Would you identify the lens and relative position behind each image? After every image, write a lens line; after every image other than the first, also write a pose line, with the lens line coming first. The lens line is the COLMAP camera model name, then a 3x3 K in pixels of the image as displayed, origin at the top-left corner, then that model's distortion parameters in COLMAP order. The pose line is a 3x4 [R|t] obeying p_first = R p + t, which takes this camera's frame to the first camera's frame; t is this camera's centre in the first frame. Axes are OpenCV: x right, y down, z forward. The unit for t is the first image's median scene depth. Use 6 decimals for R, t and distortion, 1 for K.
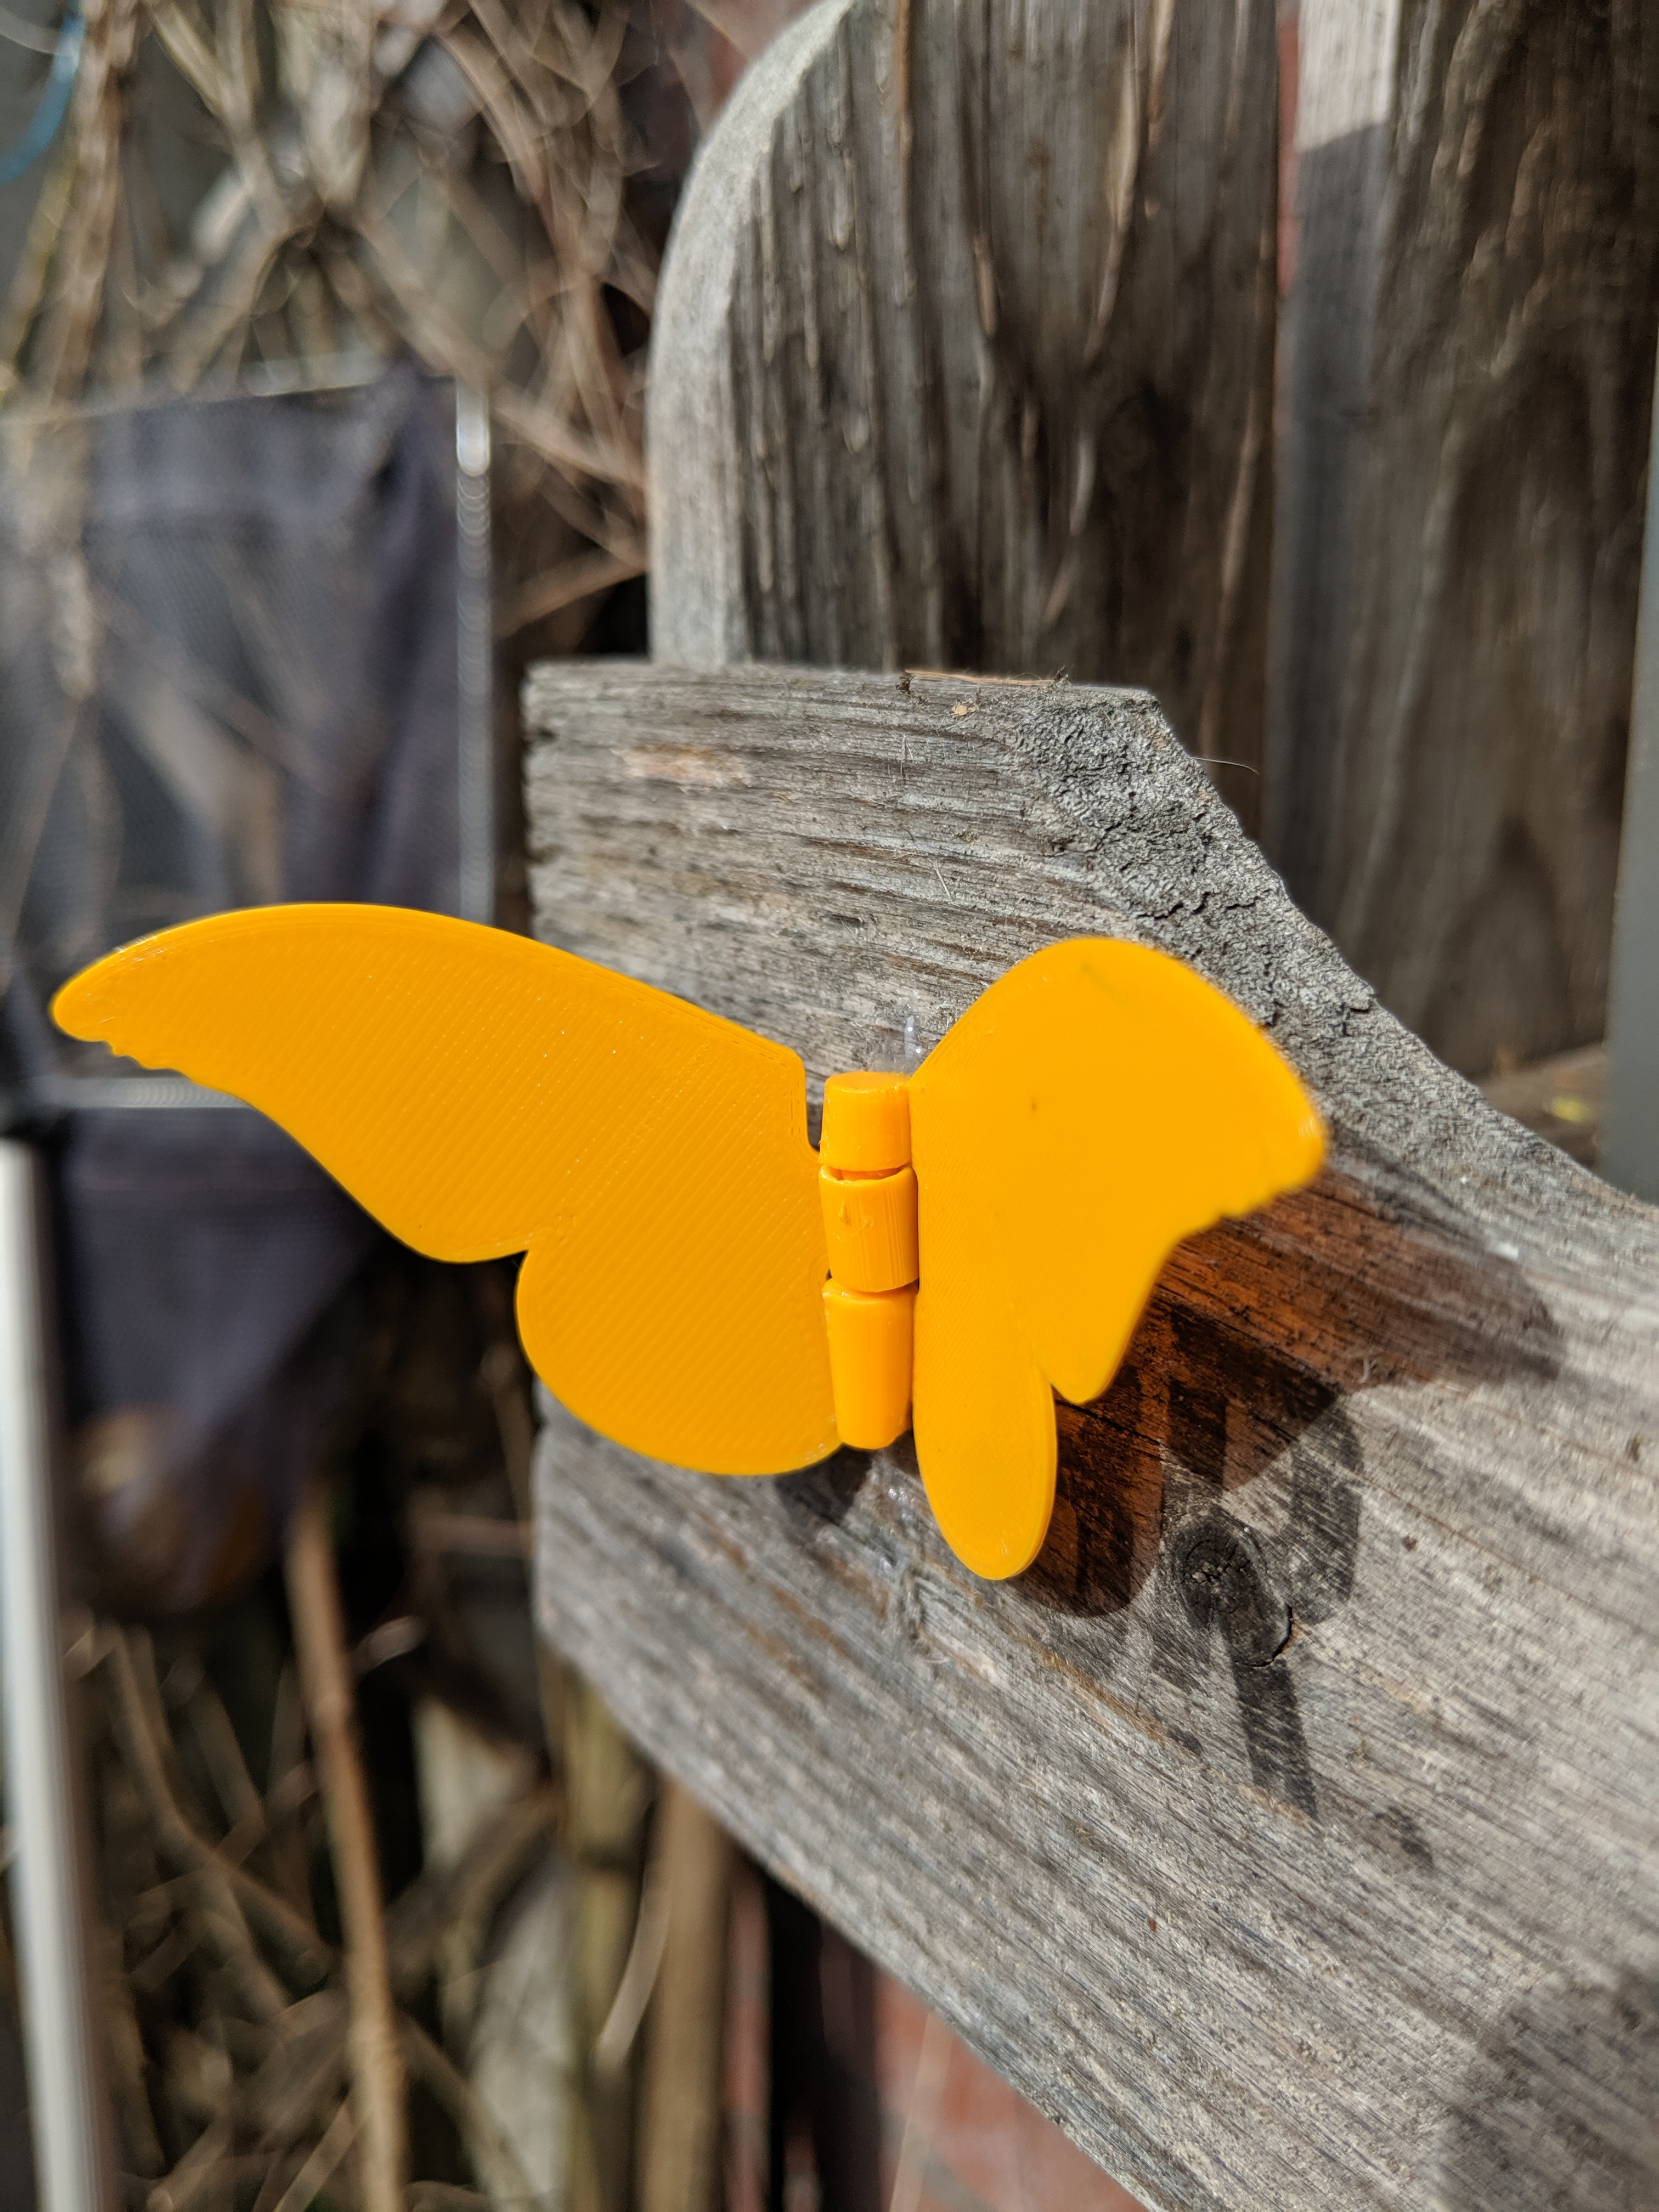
lens RADIAL K [[1868.7, 0, 828.3], [0, 1868.7, 1104.2], [0, 0, 1]] dist [0.001018, -0.104238]
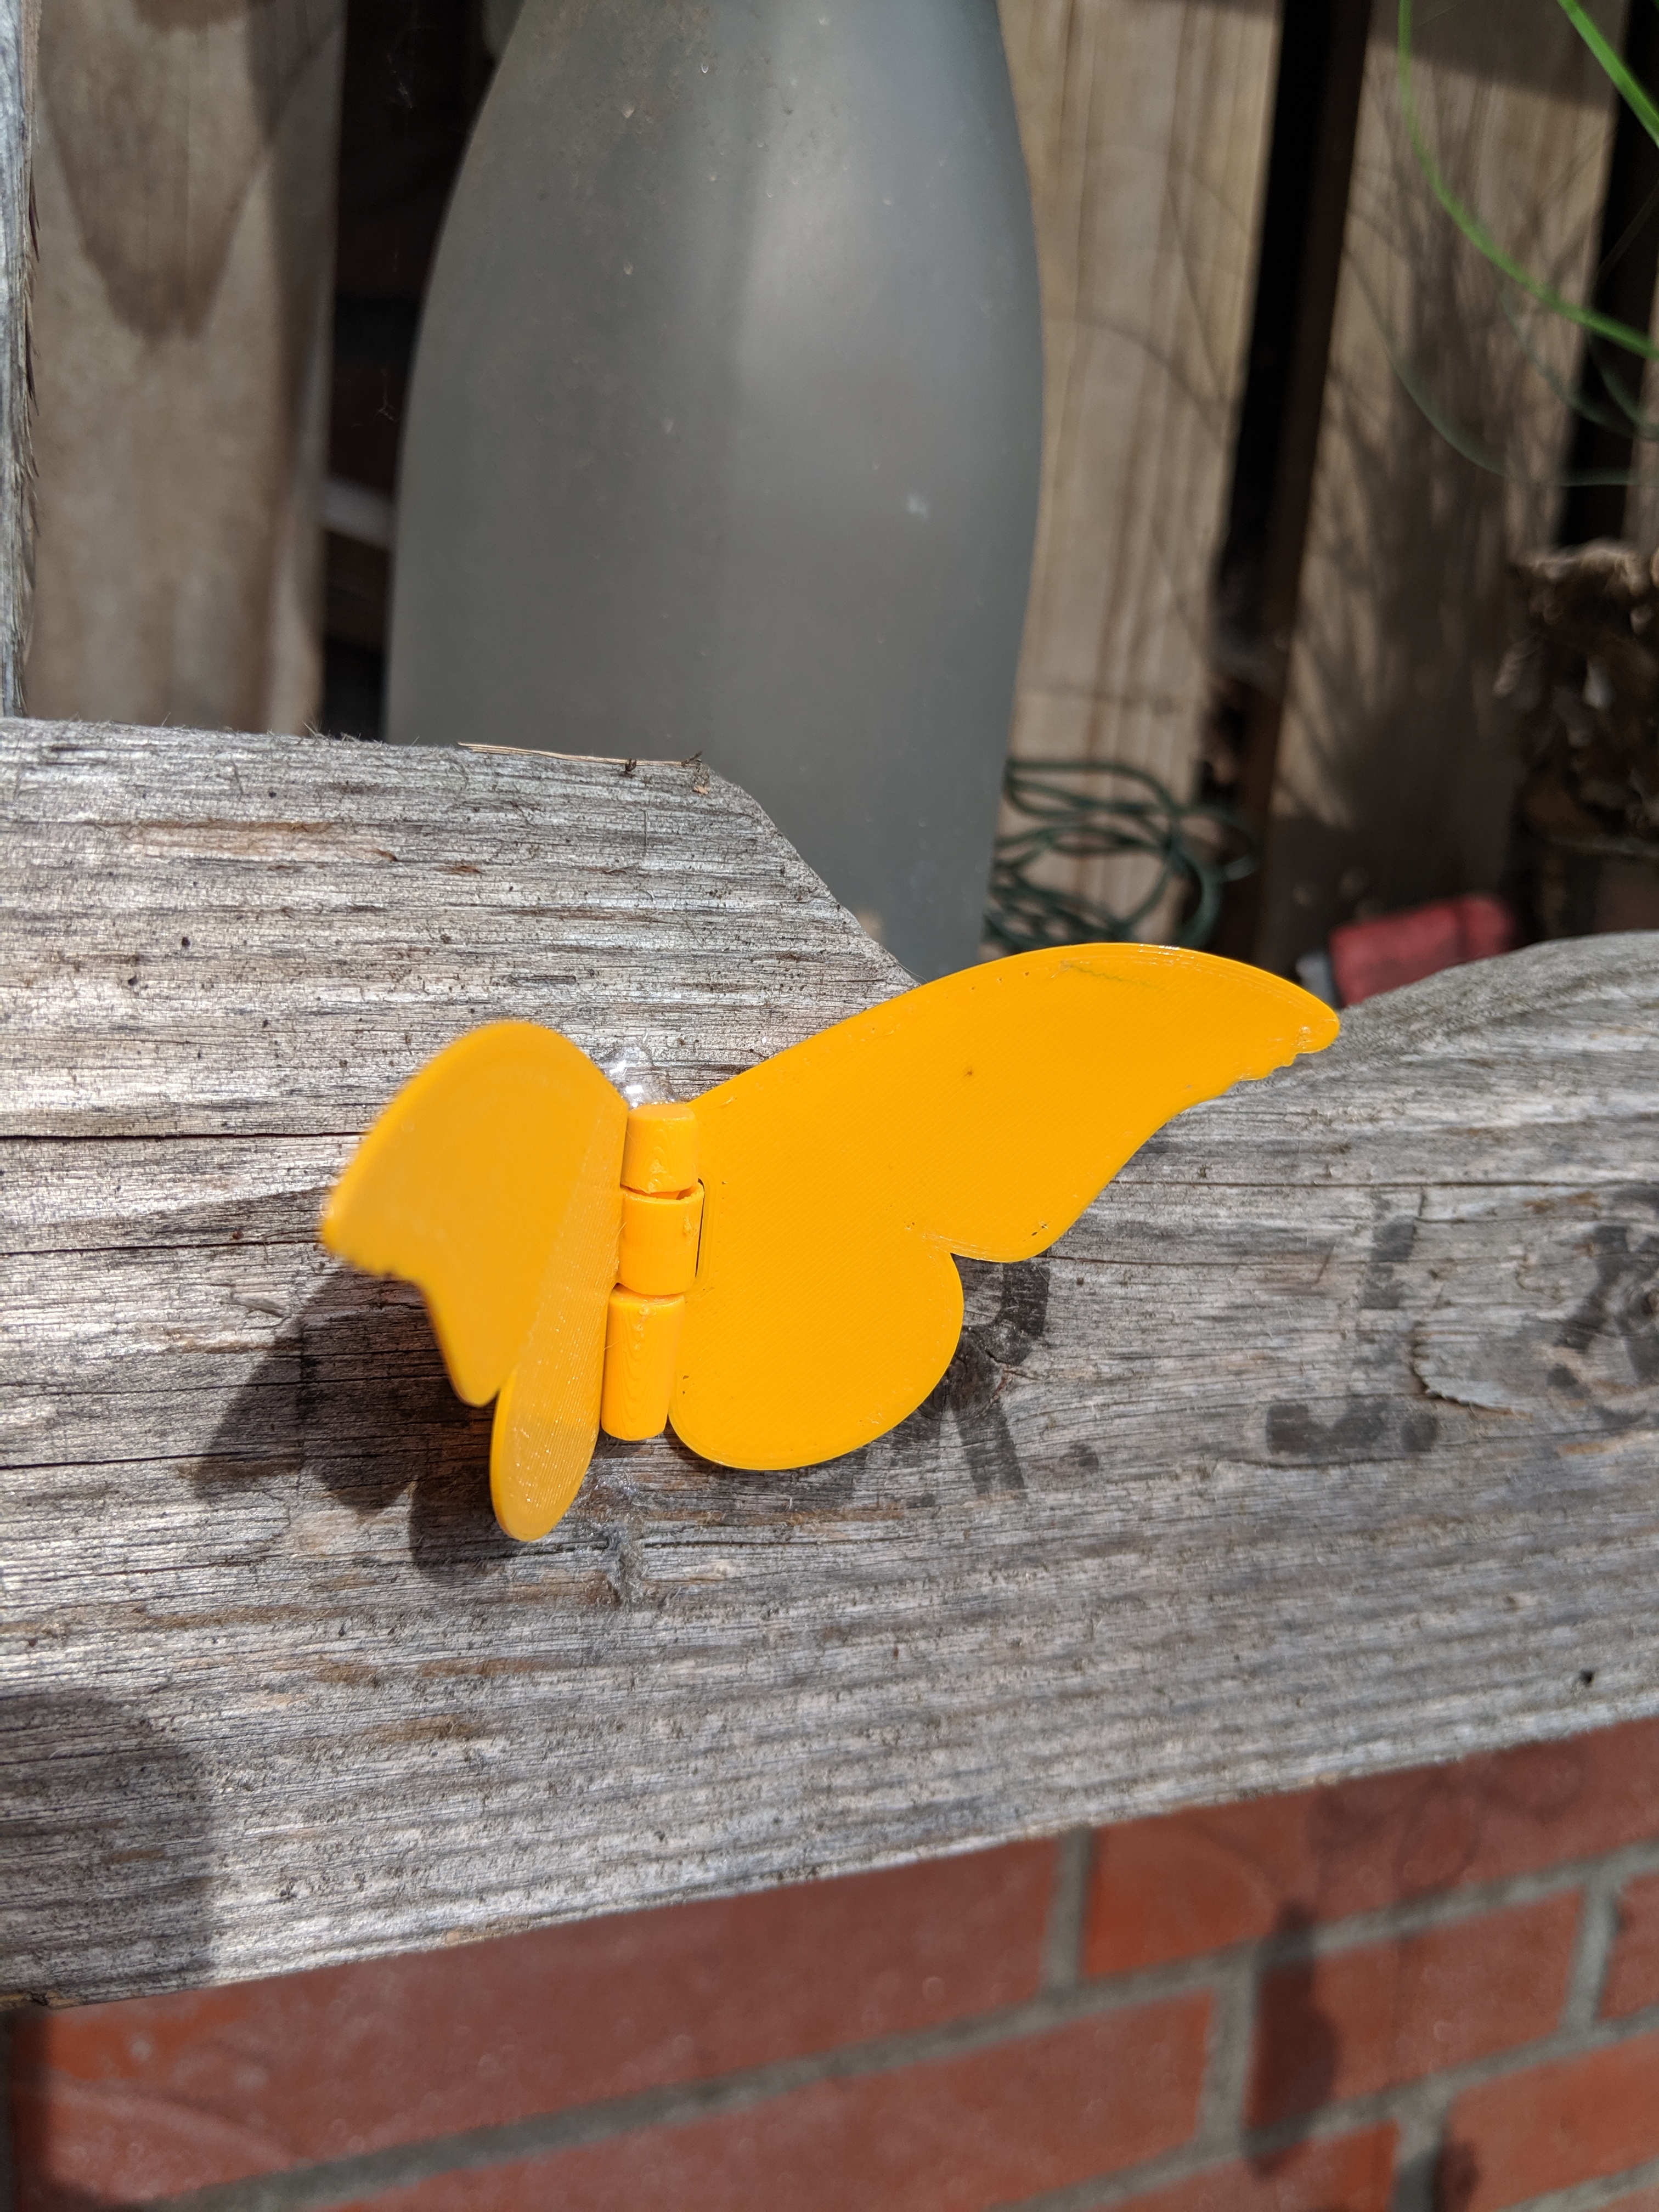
lens RADIAL K [[1868.7, 0, 829.5], [0, 1868.7, 1105.8], [0, 0, 1]] dist [0.001018, -0.104238]
pose [[0.214818, -0.171825, 0.961420, -1.115086], [0.177177, 0.974924, 0.134651, -0.158504], [-0.960449, 0.141416, 0.239875, 0.651144]]
